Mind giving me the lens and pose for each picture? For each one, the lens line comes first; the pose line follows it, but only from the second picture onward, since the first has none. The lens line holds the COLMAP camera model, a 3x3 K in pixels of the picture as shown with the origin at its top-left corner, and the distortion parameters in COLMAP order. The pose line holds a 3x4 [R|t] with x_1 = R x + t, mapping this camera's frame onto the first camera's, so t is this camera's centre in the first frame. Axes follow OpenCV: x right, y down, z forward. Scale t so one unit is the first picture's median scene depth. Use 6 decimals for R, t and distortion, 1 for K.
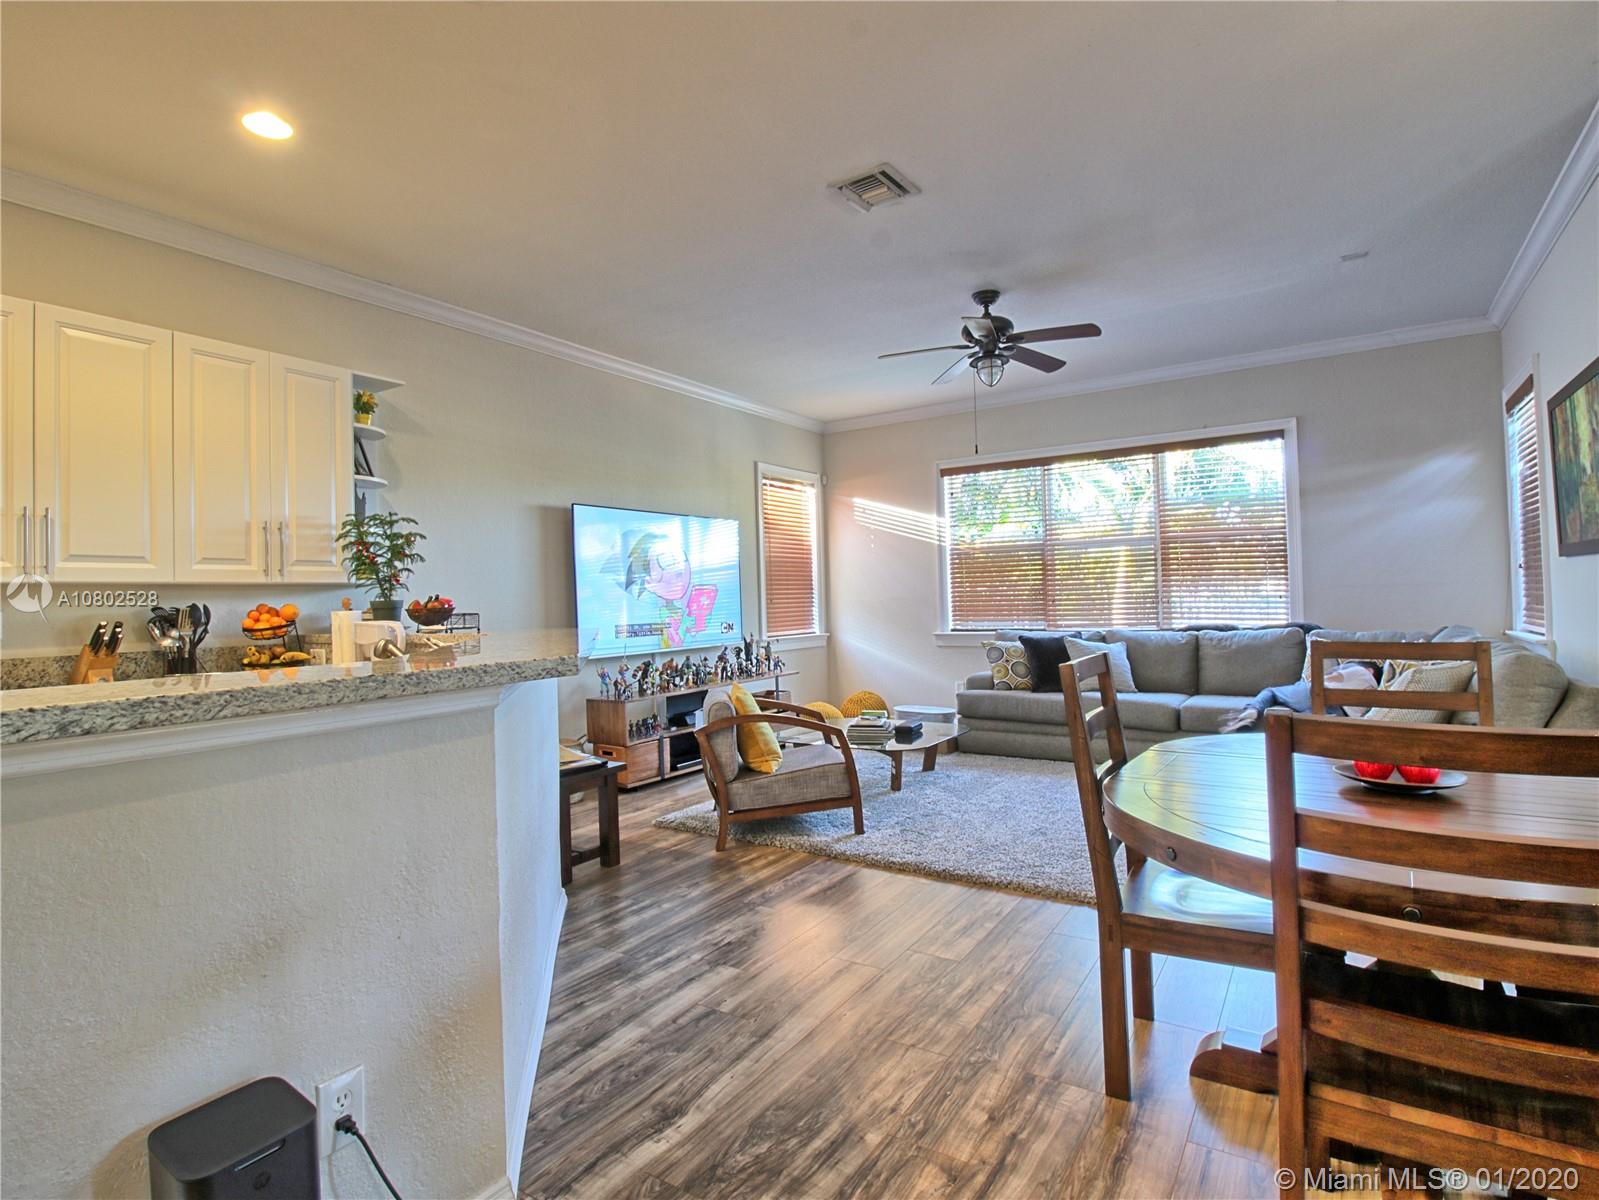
lens RADIAL K [[825.2, 0, 800.3], [0, 825.2, 583.2], [0, 0, 1]] dist [-0.010593, -0.007010]
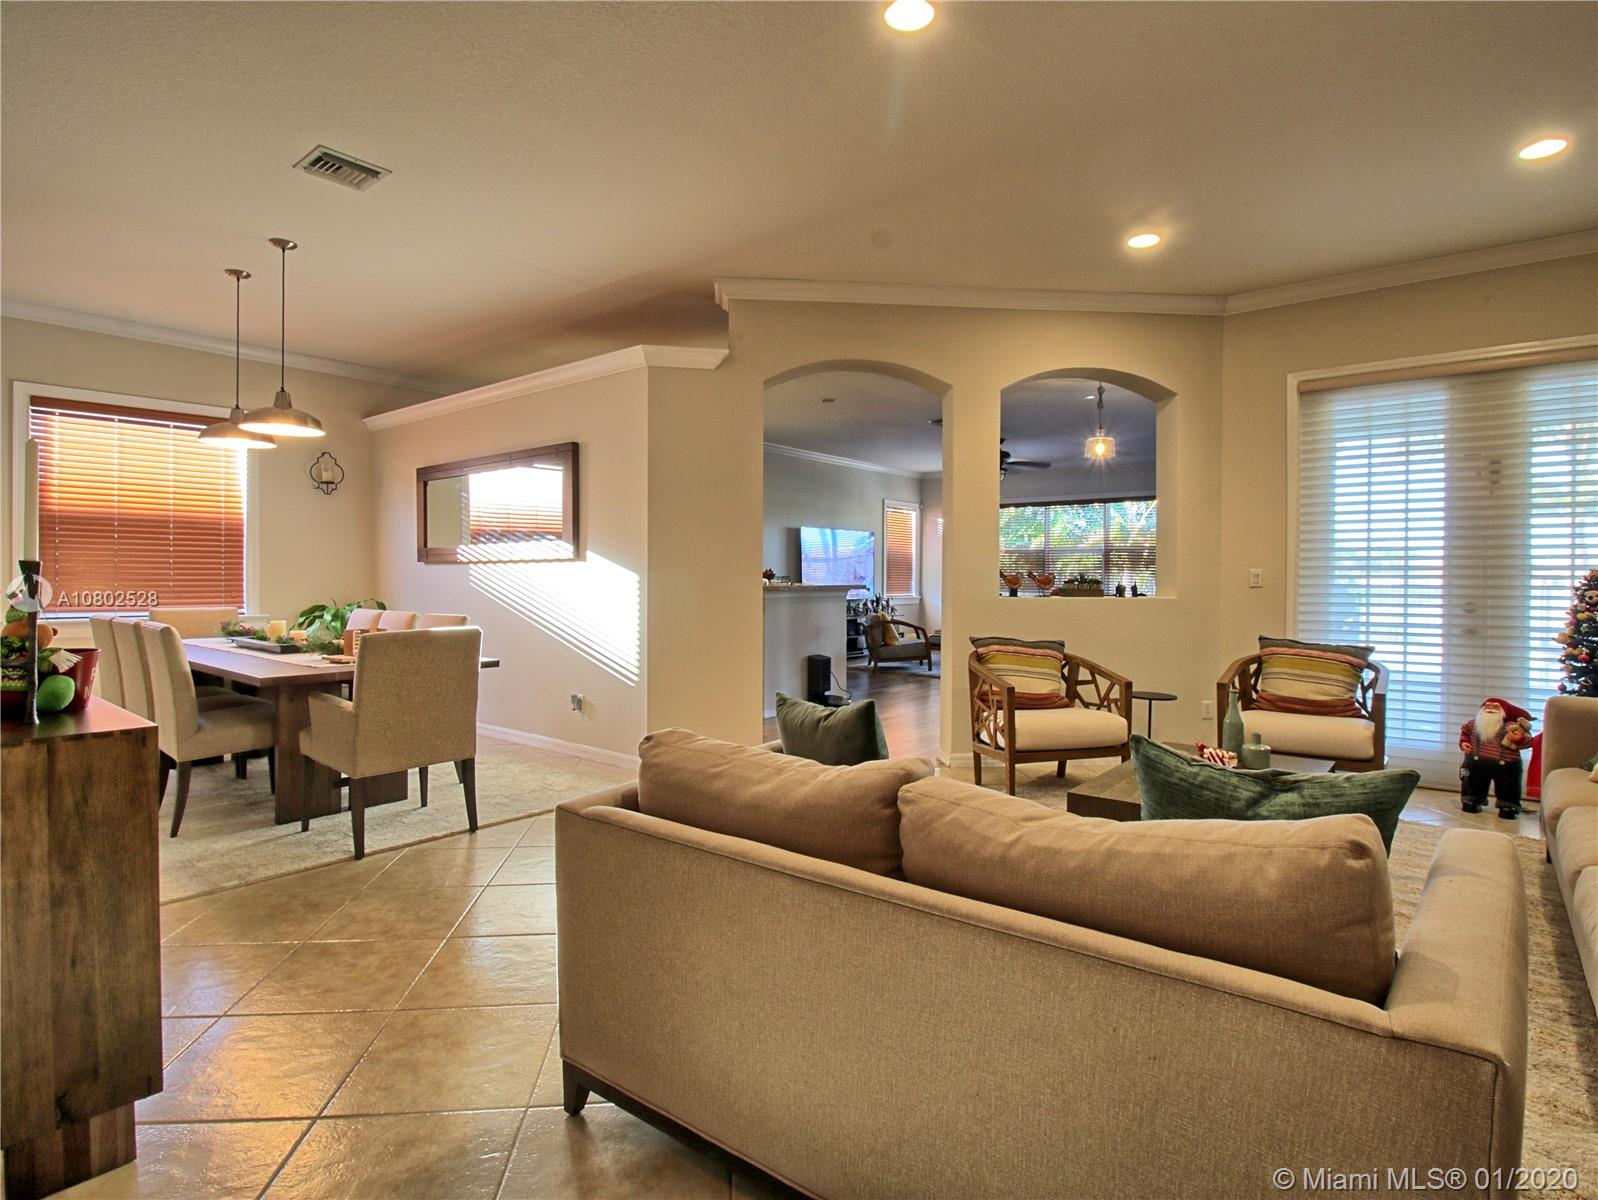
lens RADIAL K [[824.7, 0, 799.6], [0, 824.7, 591.2], [0, 0, 1]] dist [-0.010593, -0.007010]
pose [[0.992982, 0.040448, -0.111130, -0.029126], [-0.036836, 0.998730, 0.034365, -0.001604], [0.112379, -0.030030, 0.993211, -0.851177]]
